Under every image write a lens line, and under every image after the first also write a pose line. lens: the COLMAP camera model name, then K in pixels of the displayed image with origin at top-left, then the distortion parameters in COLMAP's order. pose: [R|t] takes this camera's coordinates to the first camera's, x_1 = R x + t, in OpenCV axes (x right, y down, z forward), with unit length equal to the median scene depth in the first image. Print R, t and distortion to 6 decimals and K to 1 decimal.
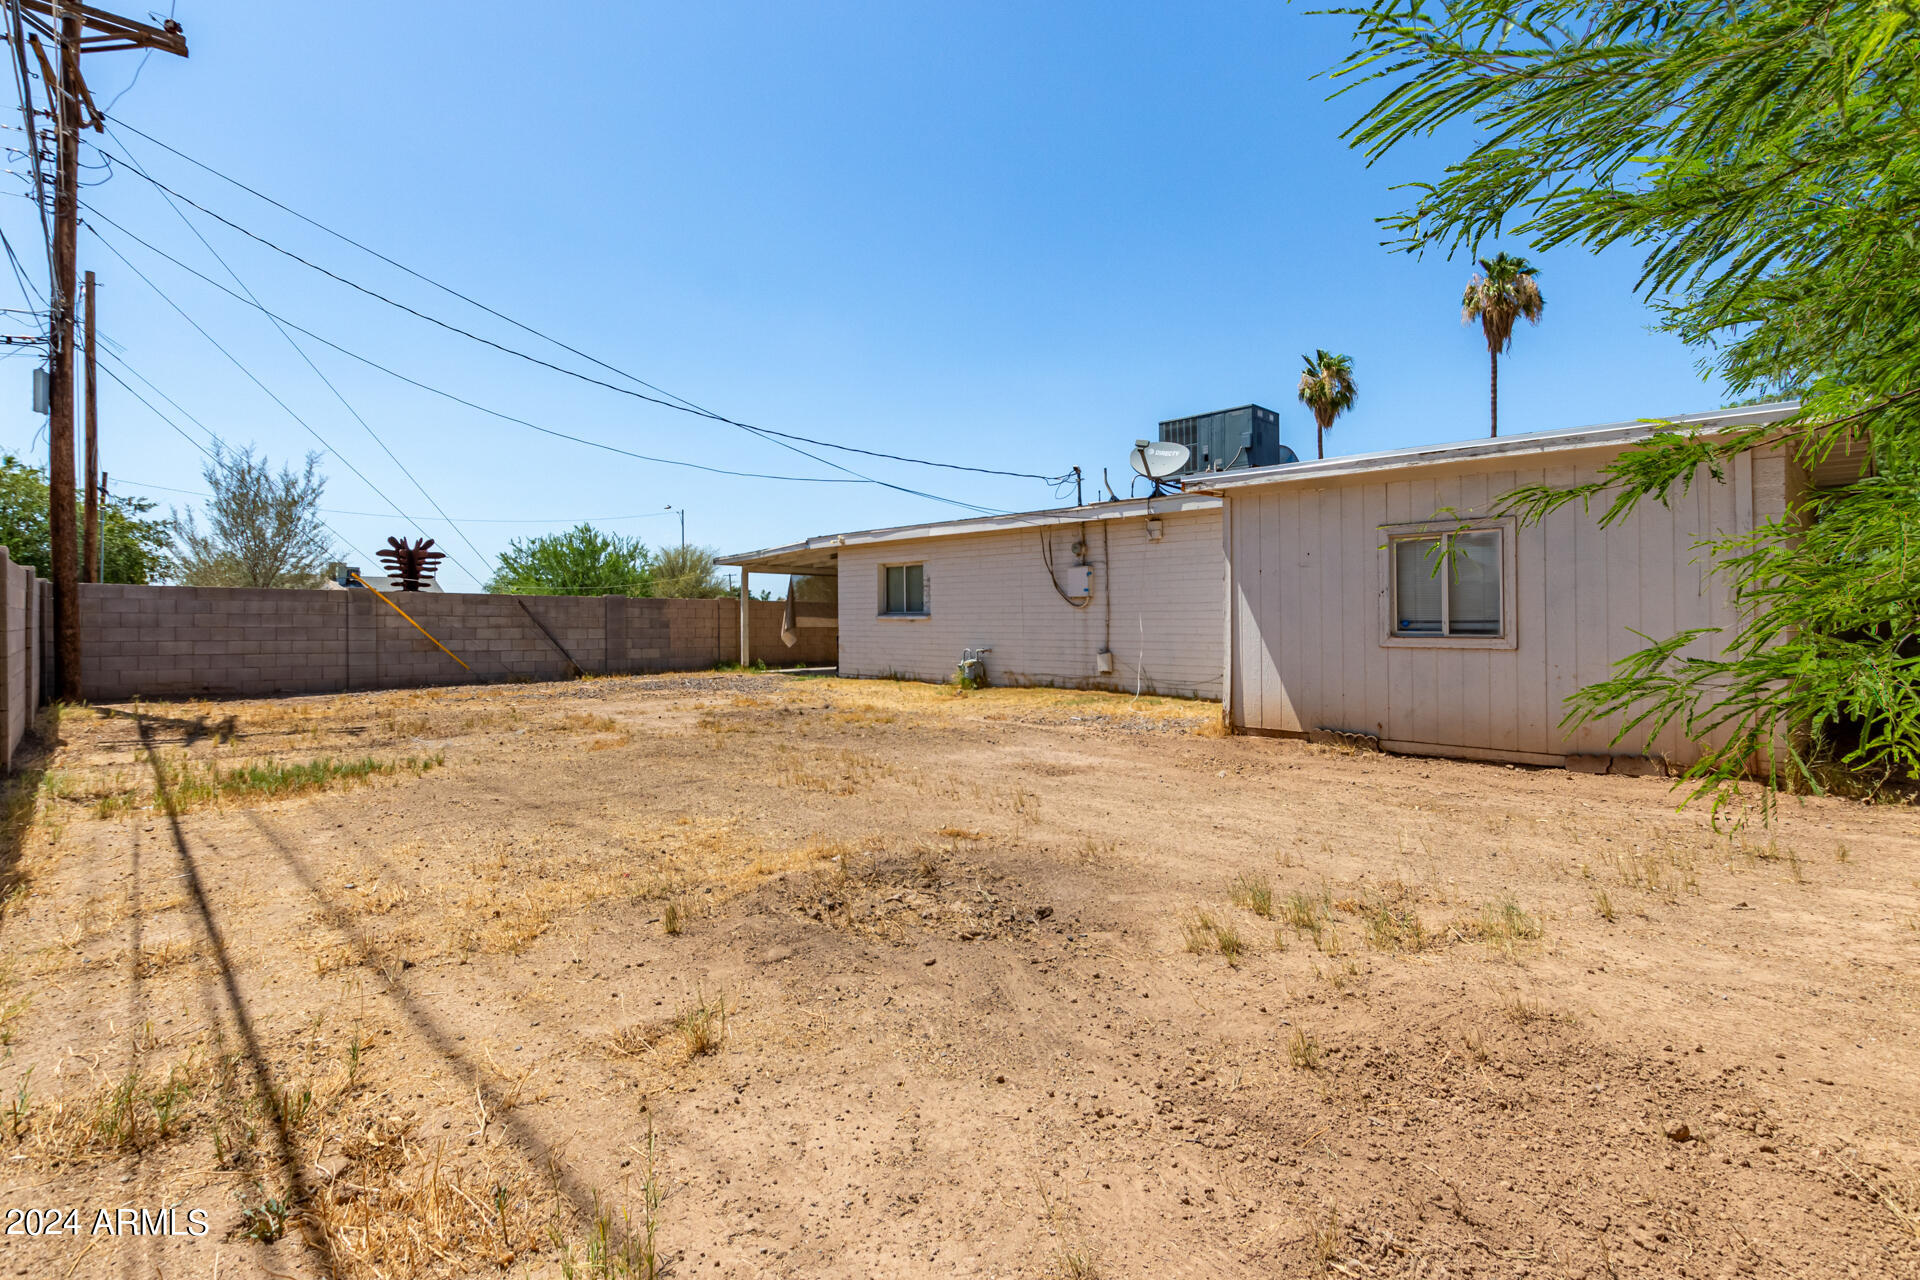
lens RADIAL K [[897.7, 0, 967.9], [0, 897.7, 619.8], [0, 0, 1]] dist [-0.002316, -0.000528]
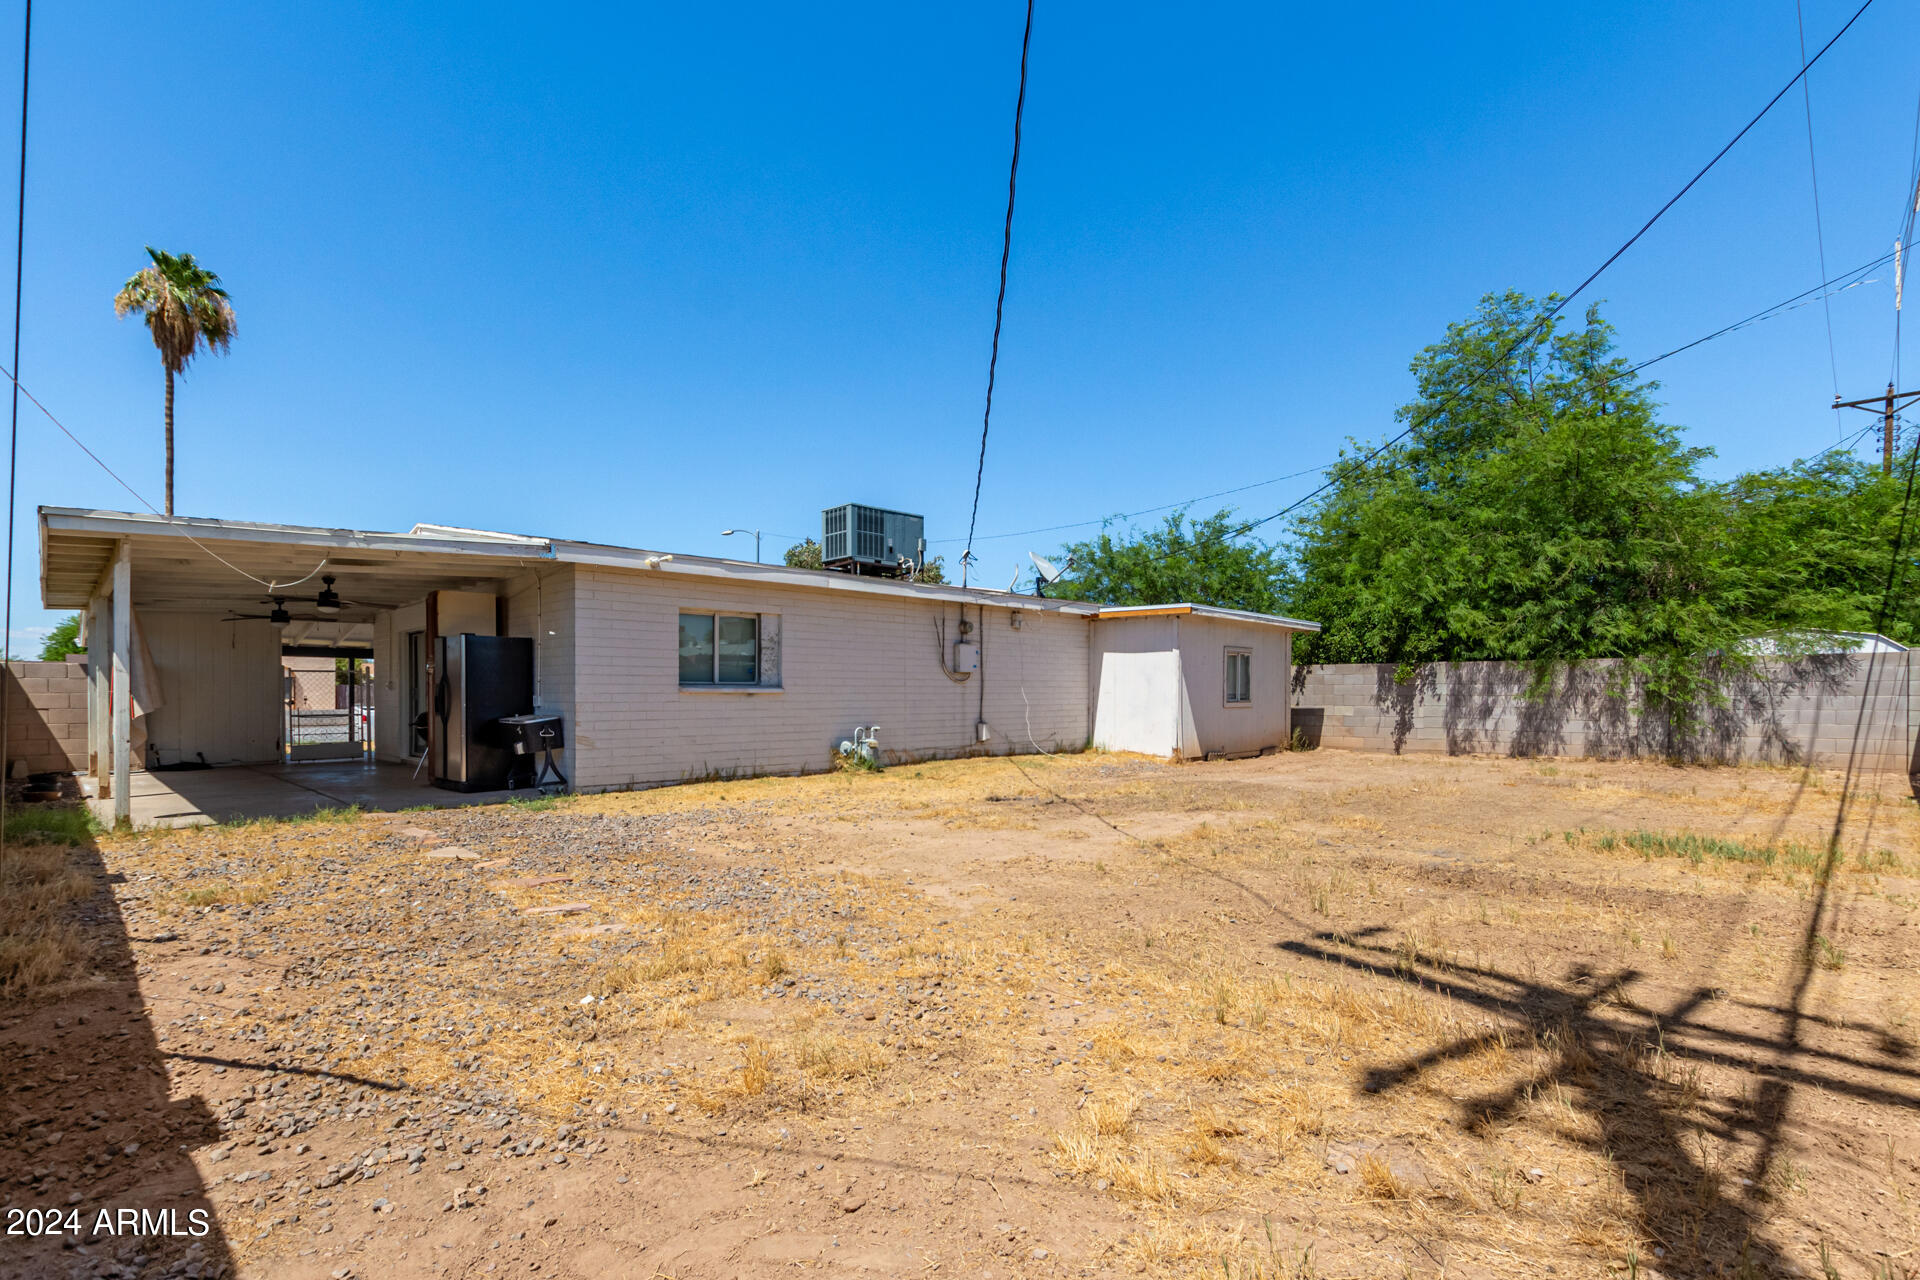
lens RADIAL K [[897.7, 0, 1002.5], [0, 897.7, 701.9], [0, 0, 1]] dist [-0.002316, -0.000528]
pose [[-0.041905, -0.006315, 0.999102, -0.799577], [0.000659, 0.999980, 0.006348, 0.002588], [-0.999121, 0.000925, -0.041900, 0.838881]]
